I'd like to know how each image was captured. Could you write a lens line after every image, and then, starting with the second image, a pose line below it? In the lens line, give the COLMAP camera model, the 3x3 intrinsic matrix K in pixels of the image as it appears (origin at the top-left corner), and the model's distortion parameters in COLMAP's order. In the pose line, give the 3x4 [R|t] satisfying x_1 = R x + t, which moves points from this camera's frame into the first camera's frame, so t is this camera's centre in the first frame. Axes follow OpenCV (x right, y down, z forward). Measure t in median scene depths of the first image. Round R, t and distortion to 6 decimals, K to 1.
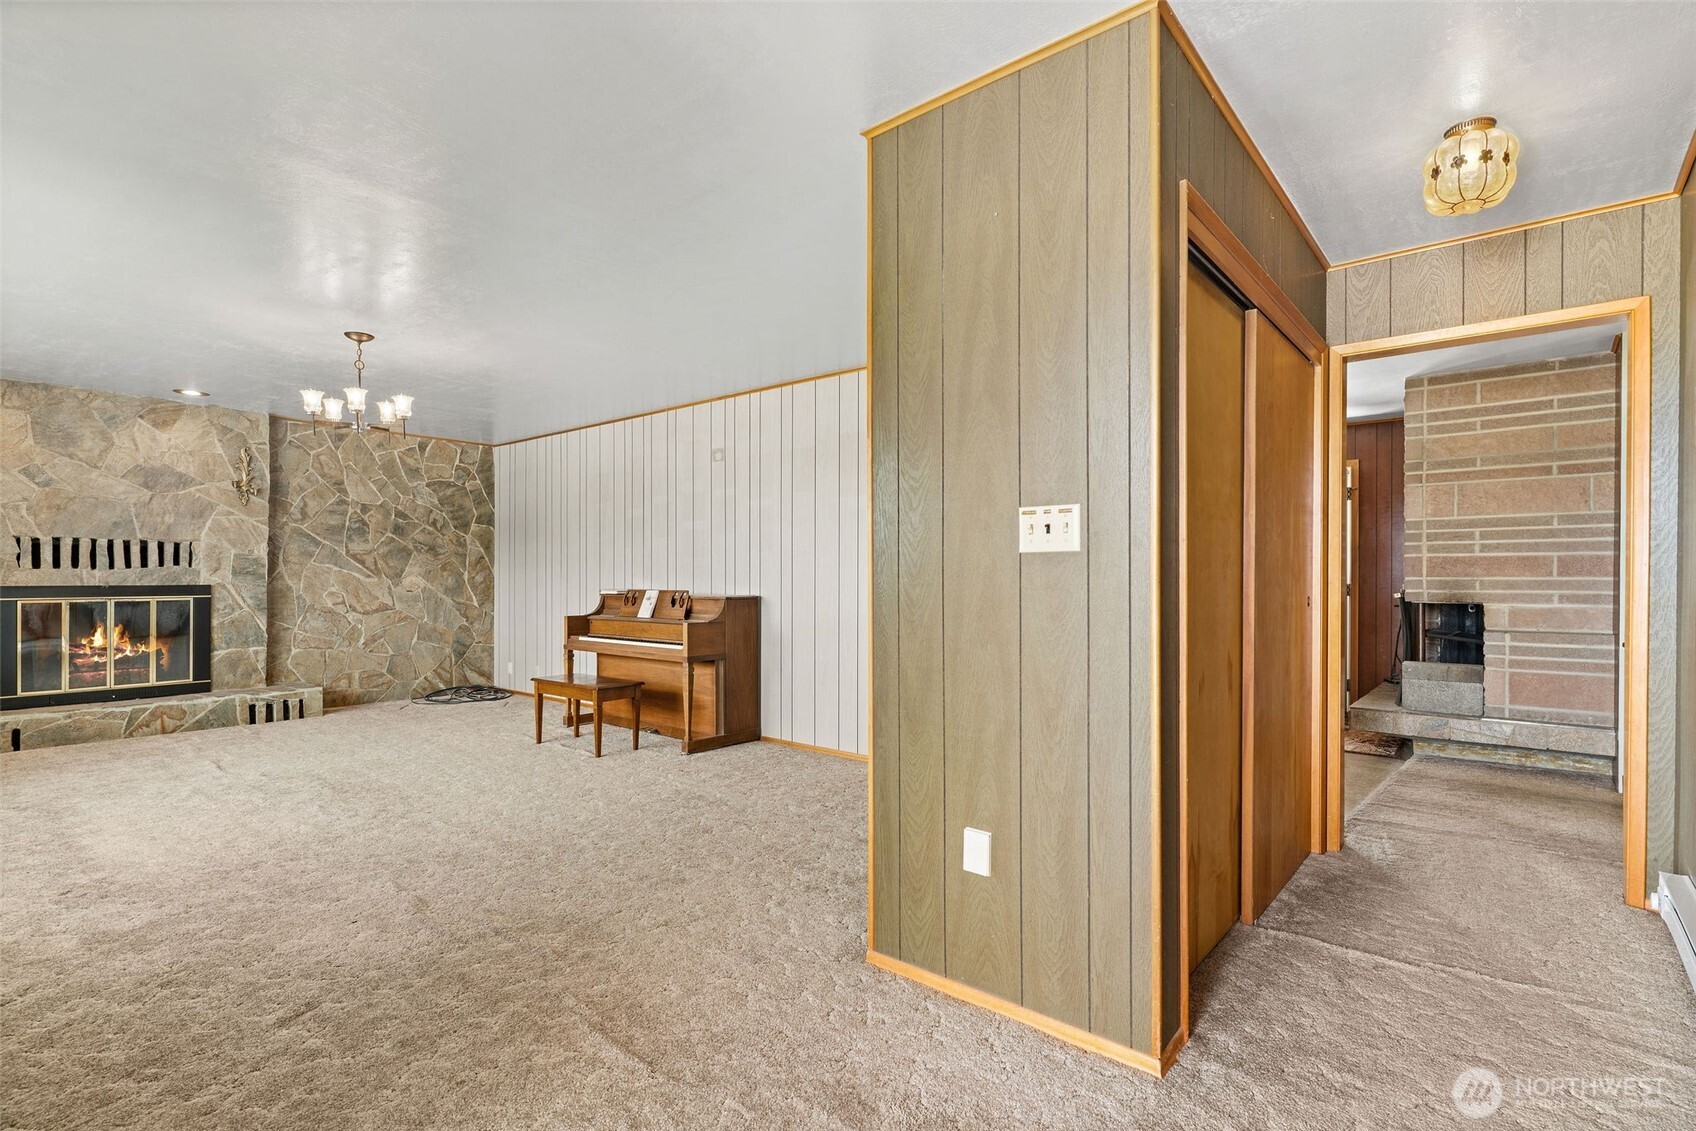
lens RADIAL K [[809.6, 0, 852.0], [0, 809.6, 580.9], [0, 0, 1]] dist [0.002869, -0.001253]
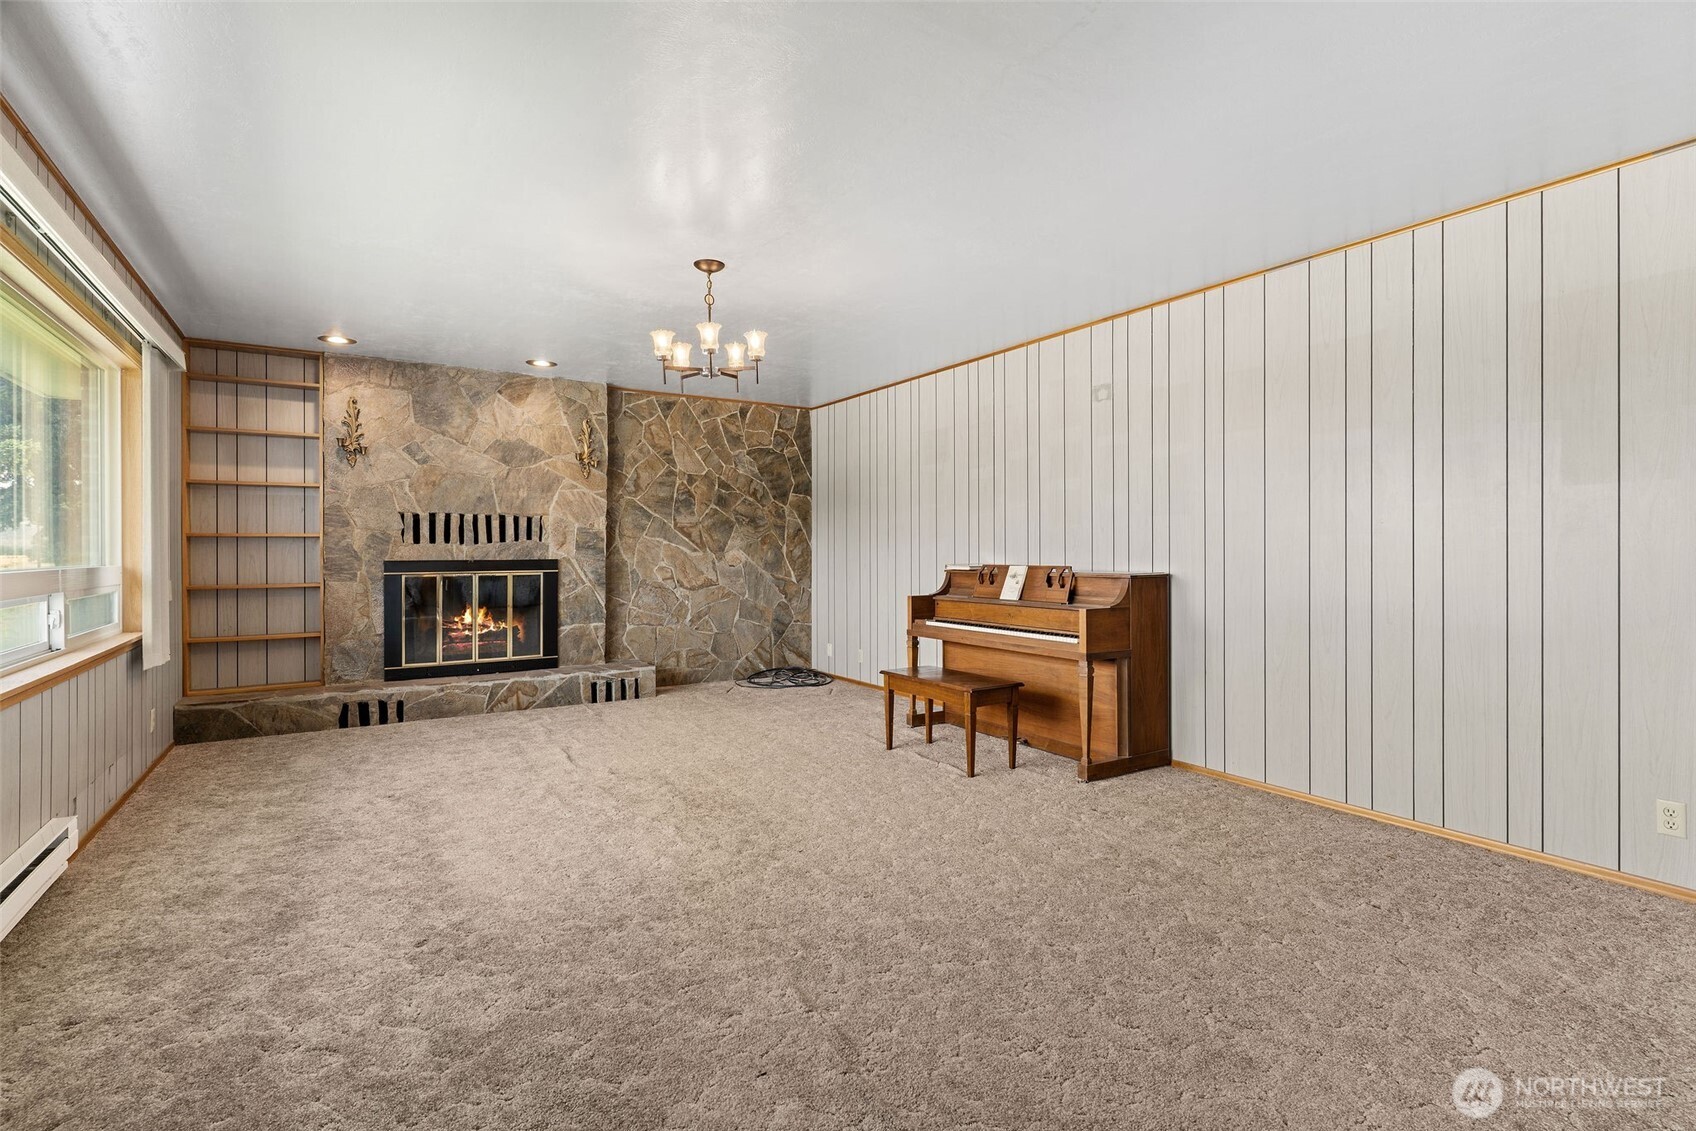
lens RADIAL K [[809.6, 0, 844.9], [0, 809.6, 554.5], [0, 0, 1]] dist [0.002869, -0.001253]
pose [[0.949598, -0.002513, -0.313461, -0.166036], [0.002359, 0.999997, -0.000870, 0.000799], [0.313462, 0.000087, 0.949601, 0.191801]]
